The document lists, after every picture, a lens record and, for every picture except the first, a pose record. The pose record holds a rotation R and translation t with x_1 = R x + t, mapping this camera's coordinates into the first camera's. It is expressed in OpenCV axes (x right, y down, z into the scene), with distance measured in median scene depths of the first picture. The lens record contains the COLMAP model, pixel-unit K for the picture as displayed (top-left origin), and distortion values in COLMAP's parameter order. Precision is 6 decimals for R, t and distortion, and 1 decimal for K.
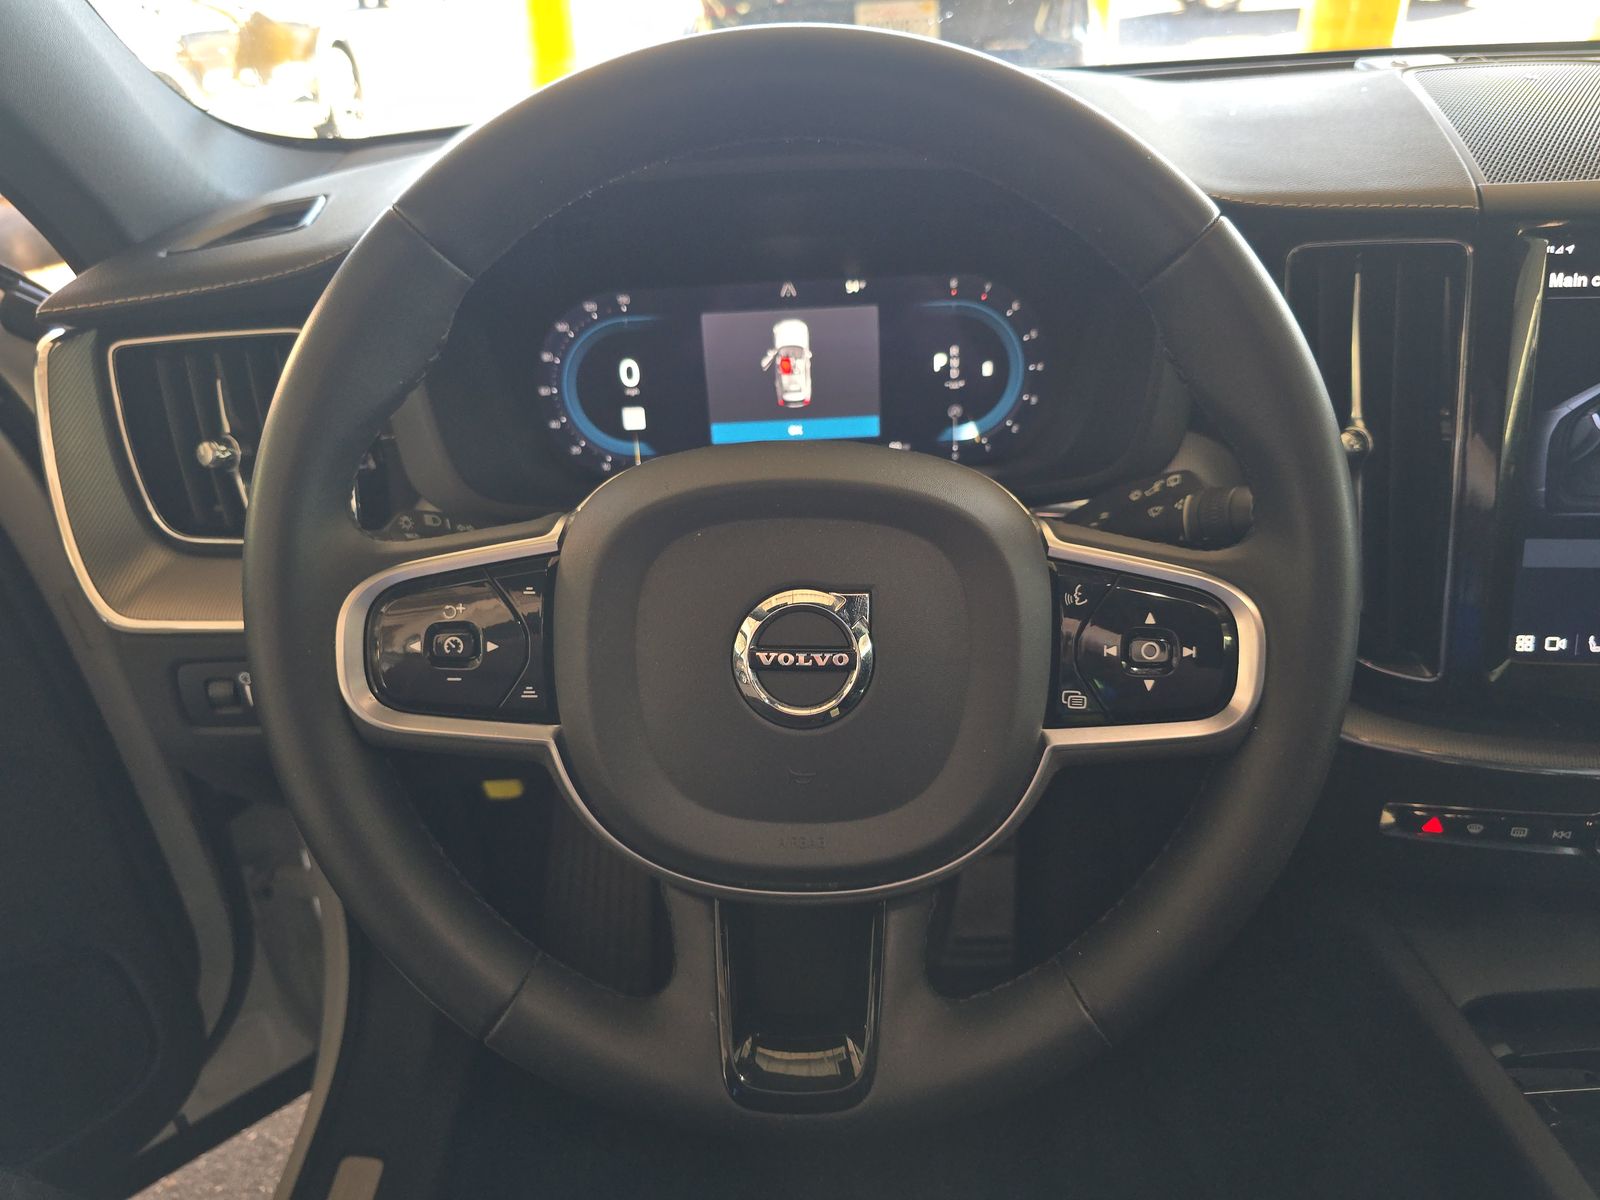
lens RADIAL K [[1075.7, 0, 805.6], [0, 1075.7, 605.1], [0, 0, 1]] dist [0.031156, -0.028749]
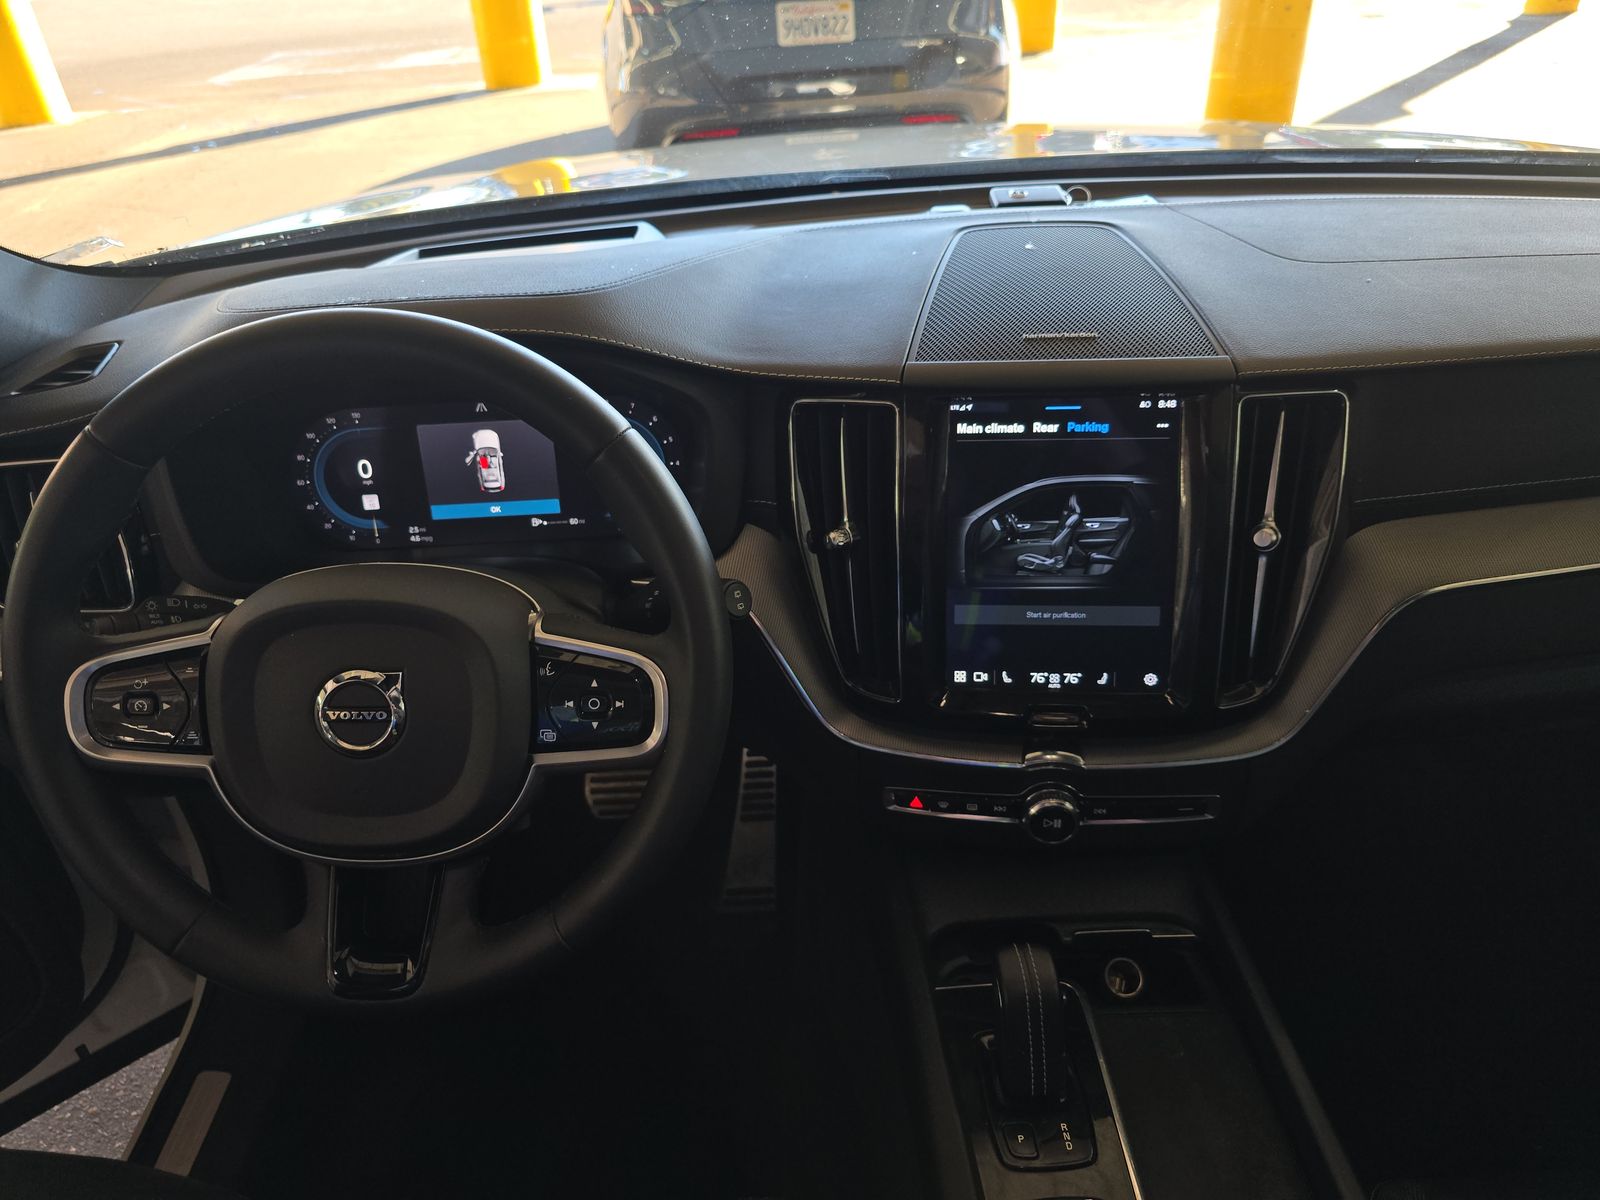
lens RADIAL K [[1048.1, 0, 800.0], [0, 1048.1, 600.0], [0, 0, 1]] dist [0.008632, 0.001661]
pose [[0.999622, -0.009890, 0.025637, 0.418209], [0.009185, 0.999581, 0.027448, -0.106193], [-0.025898, -0.027202, 0.999294, -0.377667]]
